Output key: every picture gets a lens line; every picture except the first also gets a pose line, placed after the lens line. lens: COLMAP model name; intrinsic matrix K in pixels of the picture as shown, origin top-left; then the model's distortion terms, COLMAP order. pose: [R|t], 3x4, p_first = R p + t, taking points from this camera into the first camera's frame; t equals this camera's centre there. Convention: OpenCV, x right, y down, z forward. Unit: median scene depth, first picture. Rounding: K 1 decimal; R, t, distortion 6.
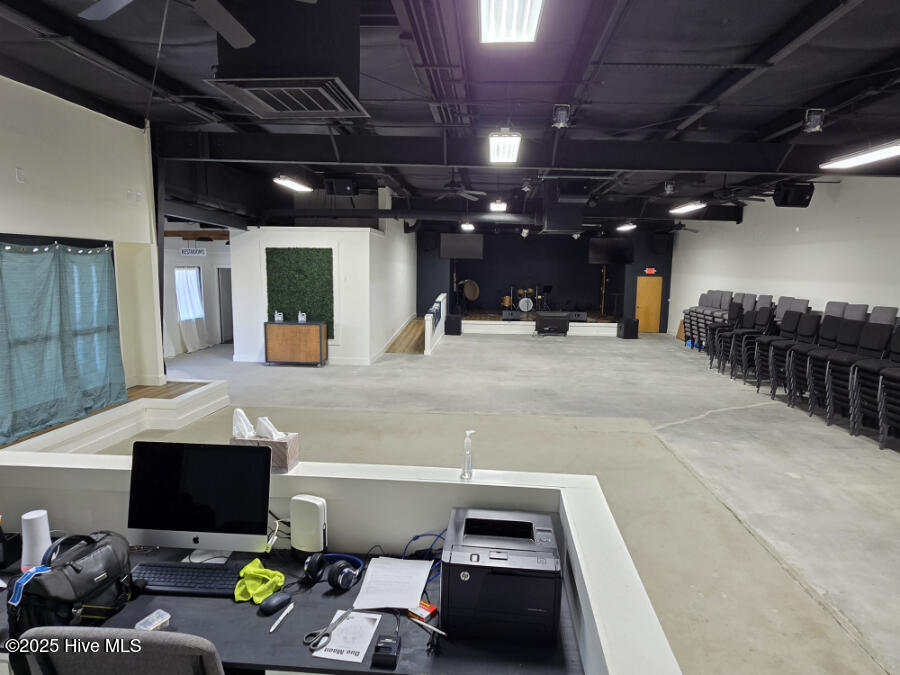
lens RADIAL K [[529.0, 0, 450.0], [0, 529.0, 337.5], [0, 0, 1]] dist [-0.008025, -0.000930]
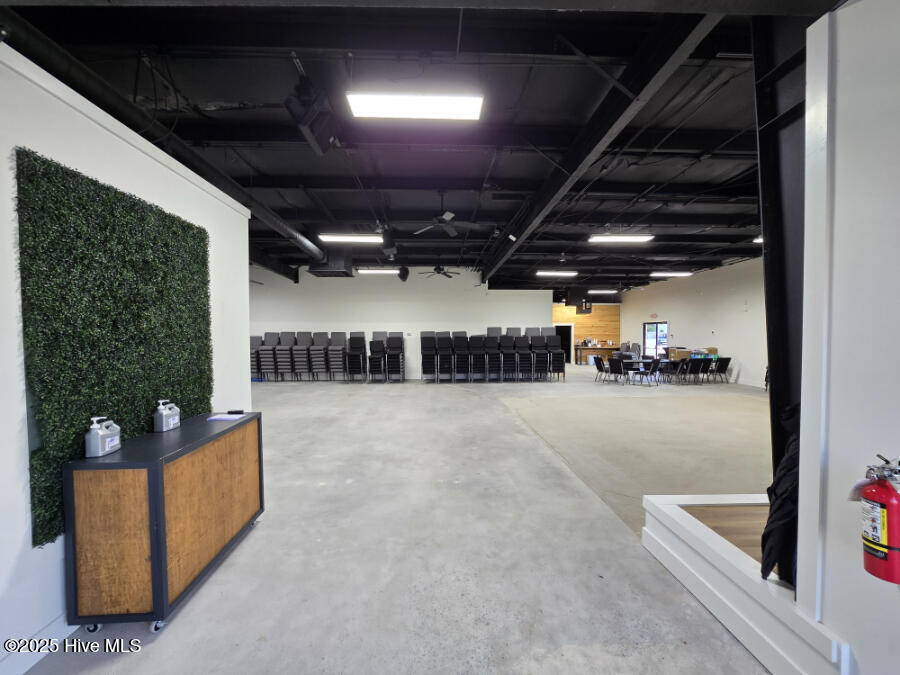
lens RADIAL K [[366.2, 0, 447.6], [0, 366.2, 343.9], [0, 0, 1]] dist [-0.000389, -0.000029]
pose [[-0.107764, -0.044582, 0.993176, -0.582906], [0.132322, 0.989463, 0.058773, -0.082787], [-0.985331, 0.137753, -0.100729, 0.947435]]
